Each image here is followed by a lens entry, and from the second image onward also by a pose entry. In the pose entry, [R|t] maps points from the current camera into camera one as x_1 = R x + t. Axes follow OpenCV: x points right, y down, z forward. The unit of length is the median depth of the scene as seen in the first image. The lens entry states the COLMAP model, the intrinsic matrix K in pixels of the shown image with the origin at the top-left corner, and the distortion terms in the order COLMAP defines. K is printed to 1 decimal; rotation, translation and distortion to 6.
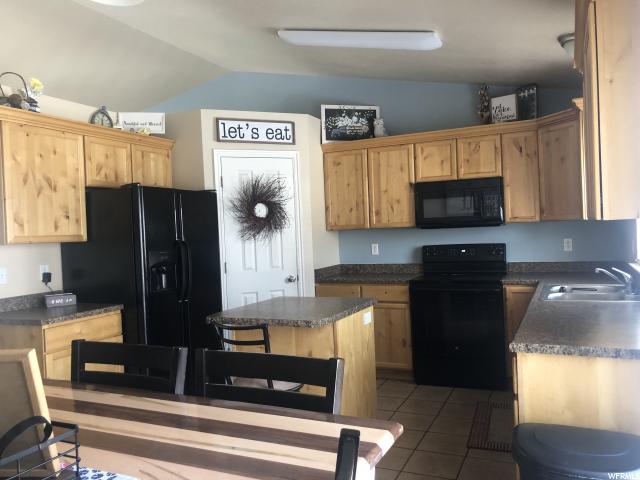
lens RADIAL K [[523.5, 0, 322.6], [0, 523.5, 235.9], [0, 0, 1]] dist [0.008009, -0.004968]
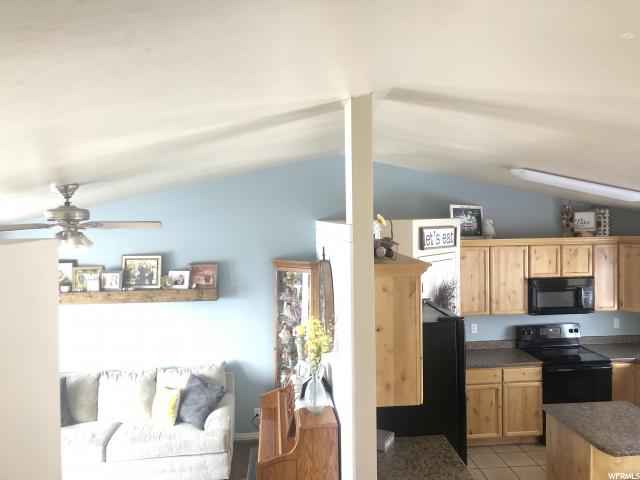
lens RADIAL K [[523.5, 0, 322.6], [0, 523.5, 235.9], [0, 0, 1]] dist [0.008009, -0.004968]
pose [[0.869084, 0.007213, 0.494612, -0.848154], [-0.015535, 0.999798, 0.012718, -0.208463], [-0.494421, -0.018737, 0.869021, 0.180060]]
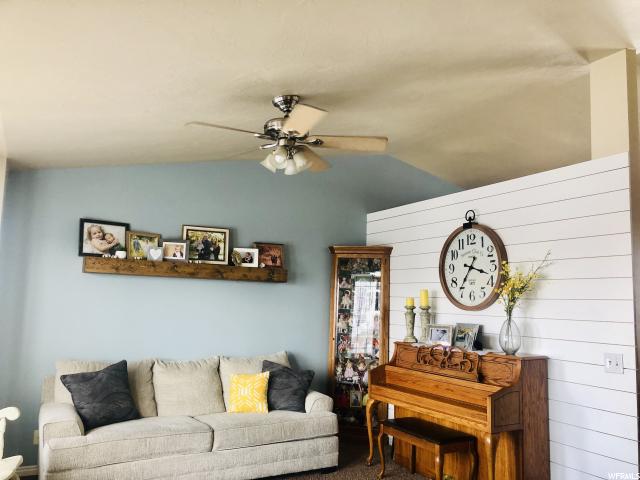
lens RADIAL K [[523.5, 0, 322.6], [0, 523.5, 235.9], [0, 0, 1]] dist [0.008009, -0.004968]
pose [[0.576319, 0.160093, 0.801390, -1.311525], [-0.051641, 0.985799, -0.159795, 0.024330], [-0.815592, 0.050708, 0.576402, 0.605106]]
